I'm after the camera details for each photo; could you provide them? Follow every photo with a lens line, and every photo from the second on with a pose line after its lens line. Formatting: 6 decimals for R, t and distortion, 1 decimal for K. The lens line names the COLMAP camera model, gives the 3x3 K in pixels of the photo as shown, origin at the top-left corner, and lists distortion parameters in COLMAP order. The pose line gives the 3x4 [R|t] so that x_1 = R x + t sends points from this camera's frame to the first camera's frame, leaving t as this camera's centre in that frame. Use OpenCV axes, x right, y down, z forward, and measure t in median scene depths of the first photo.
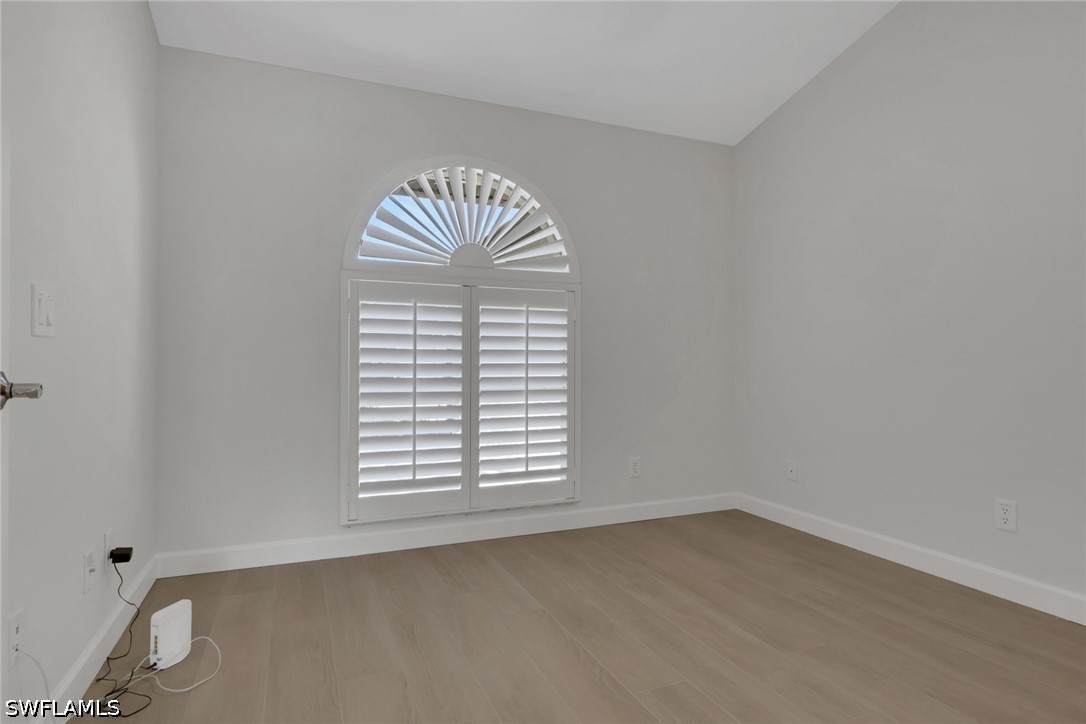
lens RADIAL K [[514.0, 0, 538.5], [0, 514.0, 360.4], [0, 0, 1]] dist [-0.002266, -0.000753]
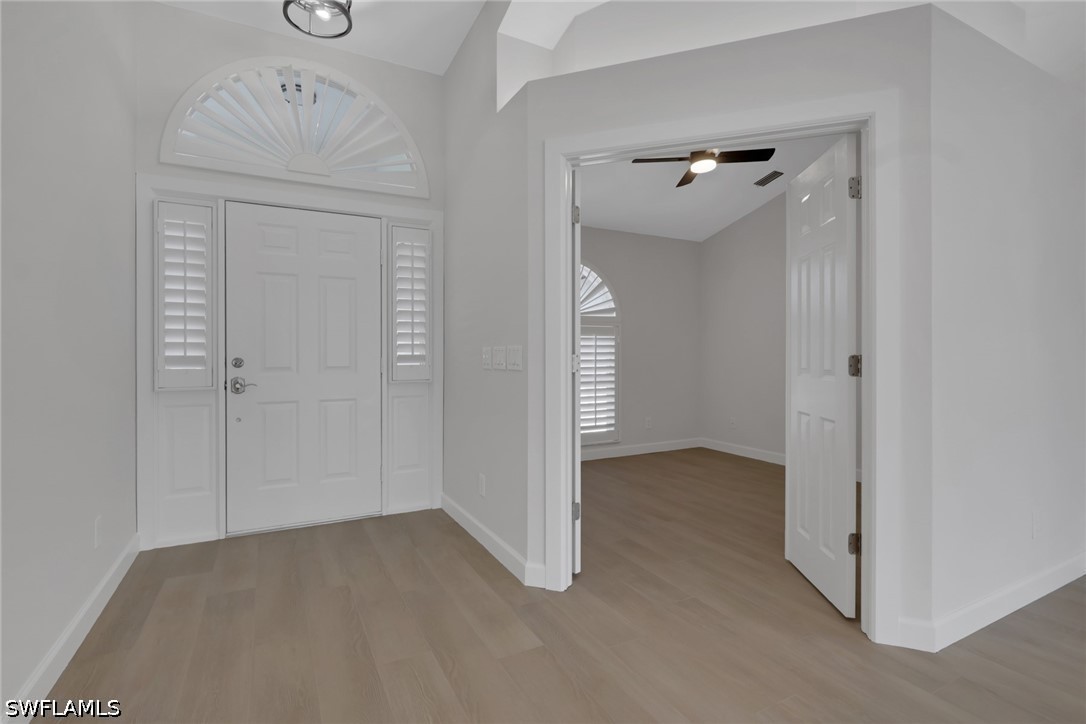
lens RADIAL K [[514.0, 0, 546.3], [0, 514.0, 360.2], [0, 0, 1]] dist [-0.002266, -0.000753]
pose [[0.992763, -0.010337, 0.119647, -0.405762], [0.007988, 0.999766, 0.020099, -0.054848], [-0.119827, -0.018997, 0.992613, -0.783807]]
